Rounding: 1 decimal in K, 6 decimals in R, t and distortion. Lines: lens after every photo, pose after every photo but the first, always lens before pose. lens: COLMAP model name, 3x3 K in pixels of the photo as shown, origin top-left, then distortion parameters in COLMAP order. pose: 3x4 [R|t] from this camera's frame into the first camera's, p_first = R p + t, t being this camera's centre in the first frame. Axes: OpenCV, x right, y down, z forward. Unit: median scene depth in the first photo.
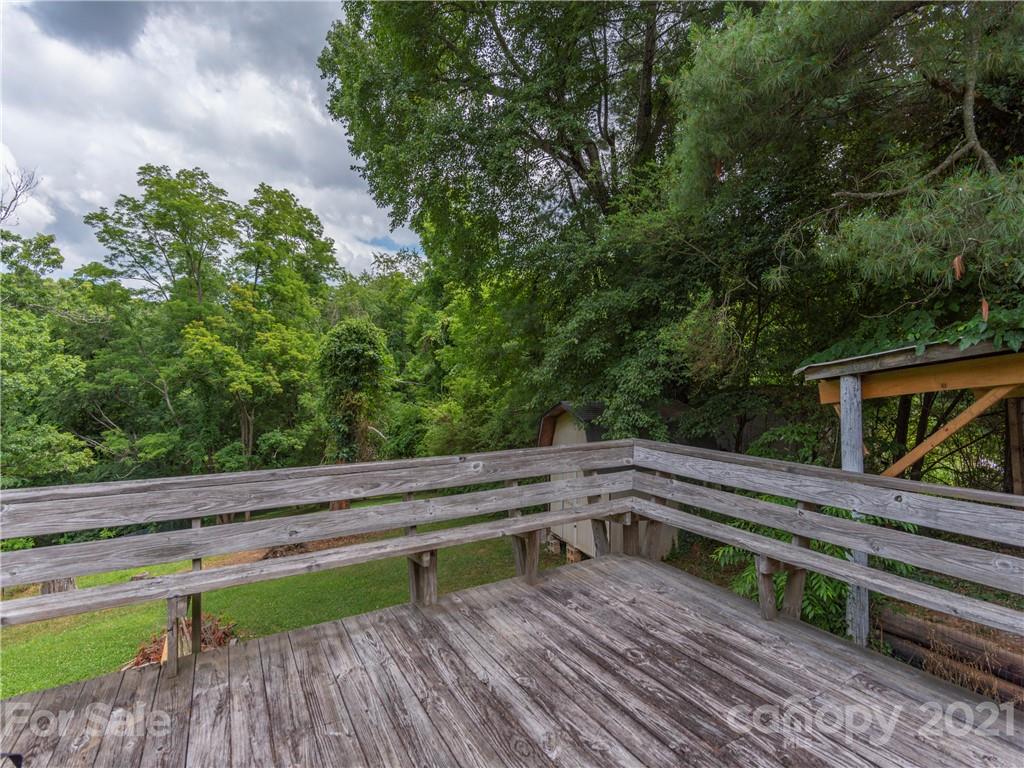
lens RADIAL K [[507.0, 0, 511.6], [0, 507.0, 382.6], [0, 0, 1]] dist [0.015146, 0.000527]
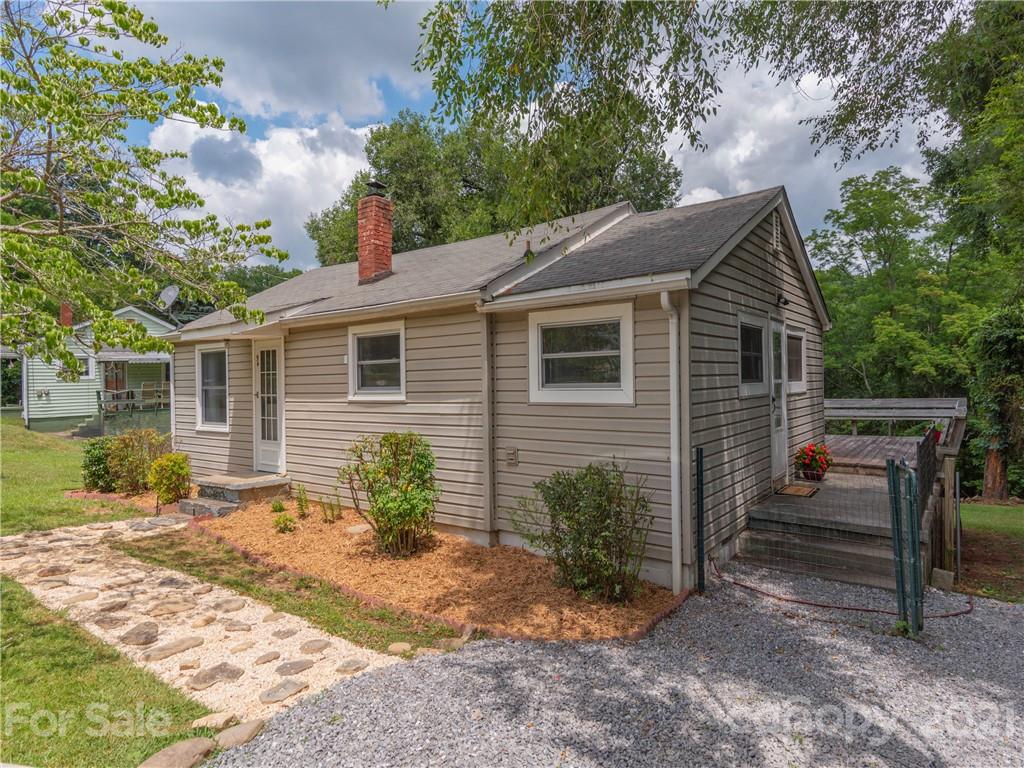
lens RADIAL K [[585.7, 0, 514.9], [0, 585.7, 388.4], [0, 0, 1]] dist [0.008470, 0.000359]
pose [[0.394650, 0.012188, -0.918751, 0.244948], [0.030260, 0.999197, 0.026254, -0.009028], [0.918333, -0.038162, 0.393964, -0.259868]]
